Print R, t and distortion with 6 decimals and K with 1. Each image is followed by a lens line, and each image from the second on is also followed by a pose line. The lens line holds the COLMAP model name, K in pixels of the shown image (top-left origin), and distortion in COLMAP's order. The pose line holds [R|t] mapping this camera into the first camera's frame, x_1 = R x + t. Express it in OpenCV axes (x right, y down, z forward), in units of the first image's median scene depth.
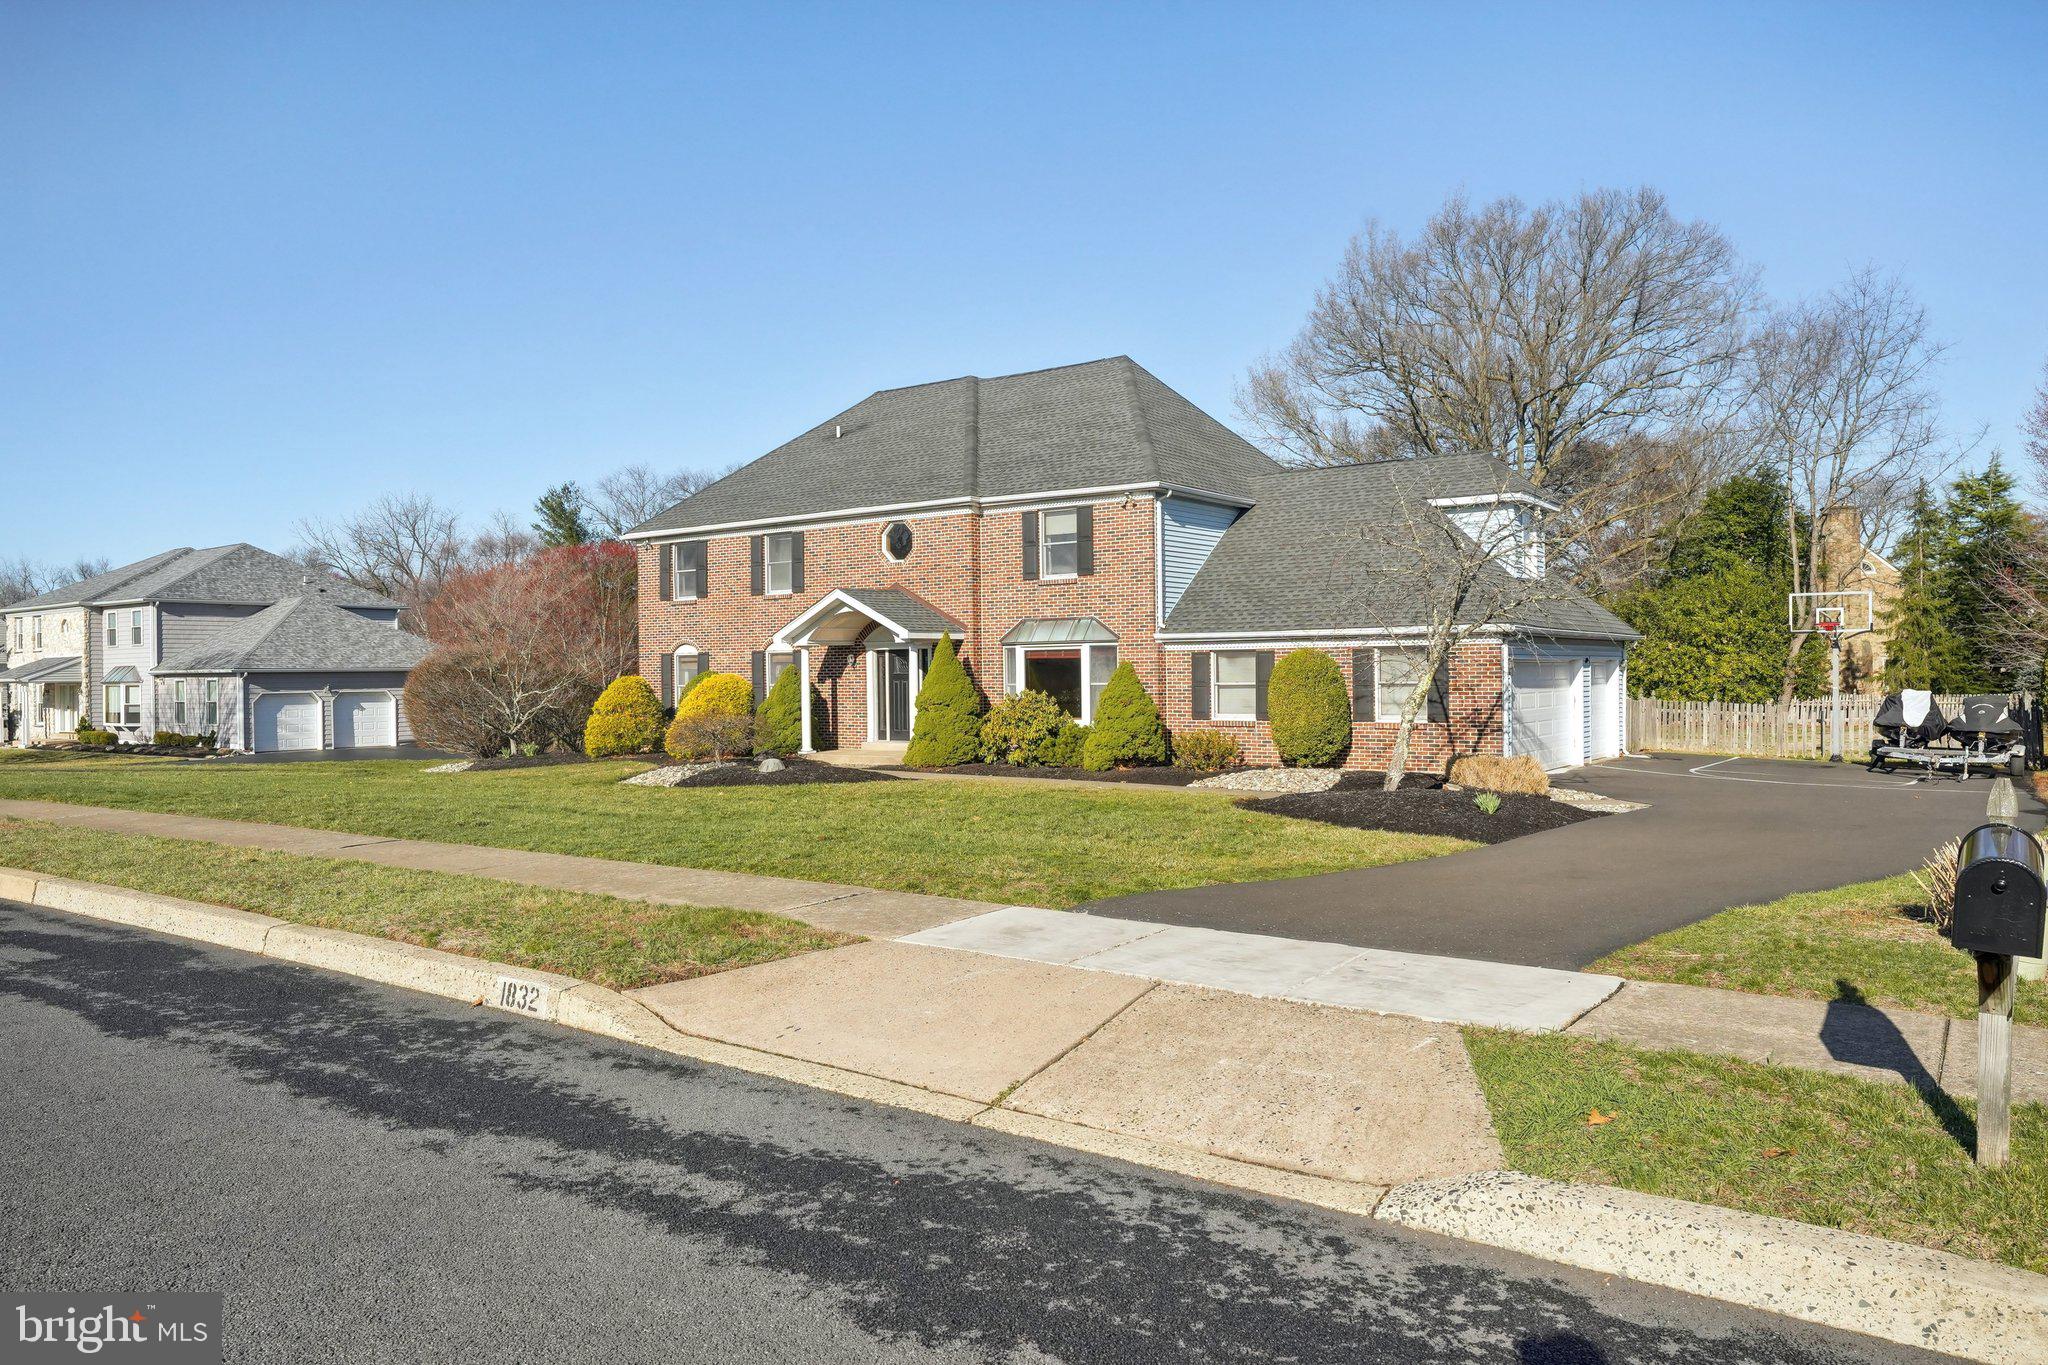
lens RADIAL K [[1427.2, 0, 1024.0], [0, 1427.2, 682.5], [0, 0, 1]] dist [0.000132, -0.000163]
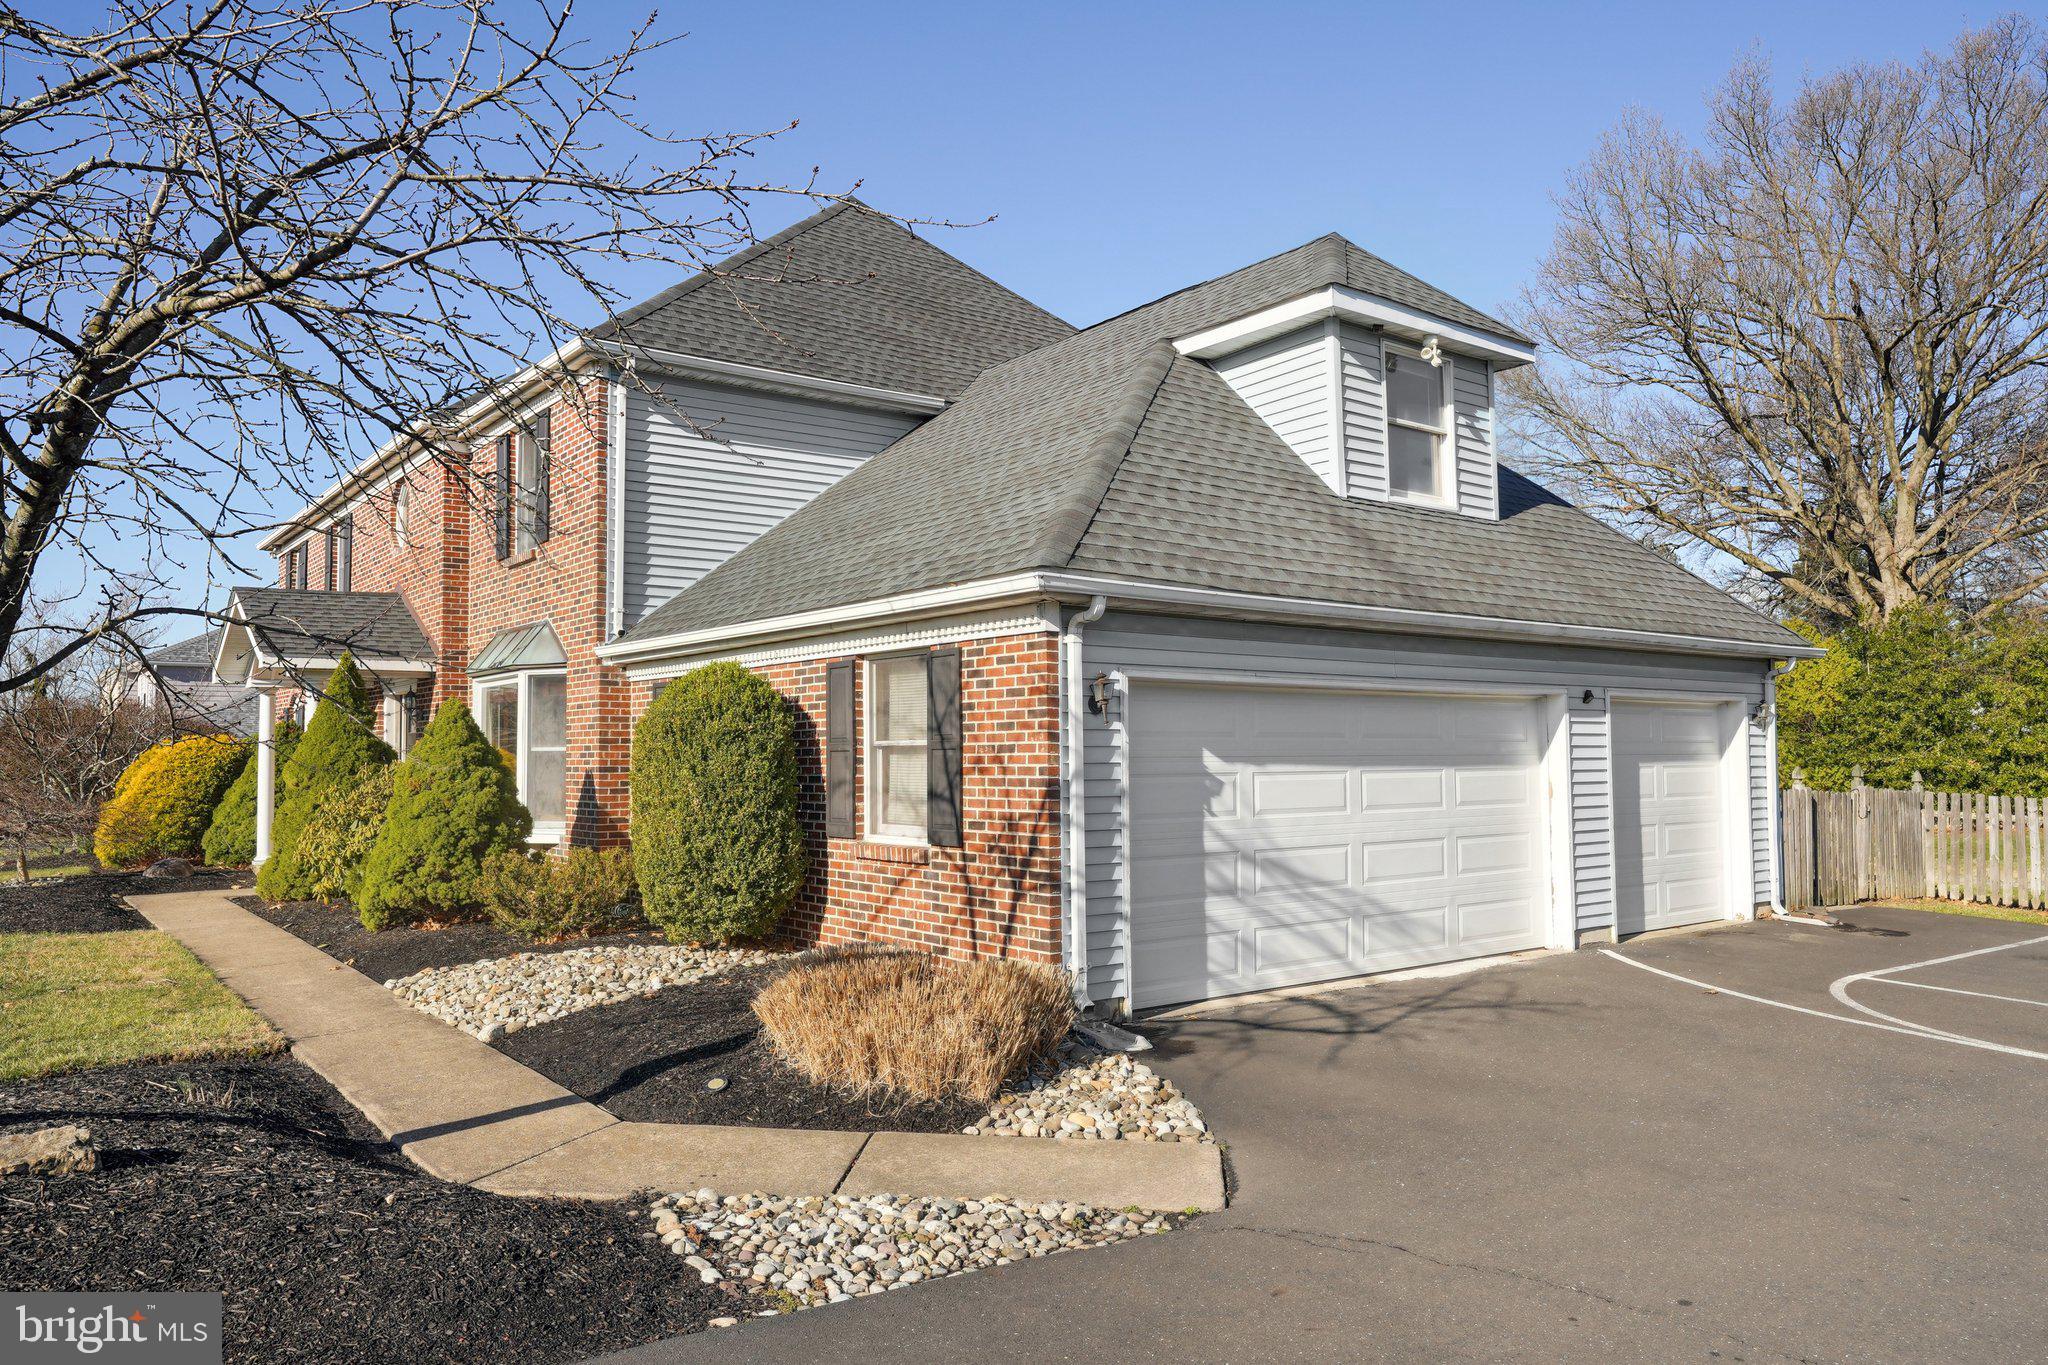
lens RADIAL K [[1382.4, 0, 1024.0], [0, 1382.4, 682.5], [0, 0, 1]] dist [0.002734, 0.001890]
pose [[0.952305, -0.011632, -0.304927, 0.216271], [-0.005949, 0.998376, -0.056663, 0.002444], [0.305091, 0.055775, 0.950689, 0.340309]]
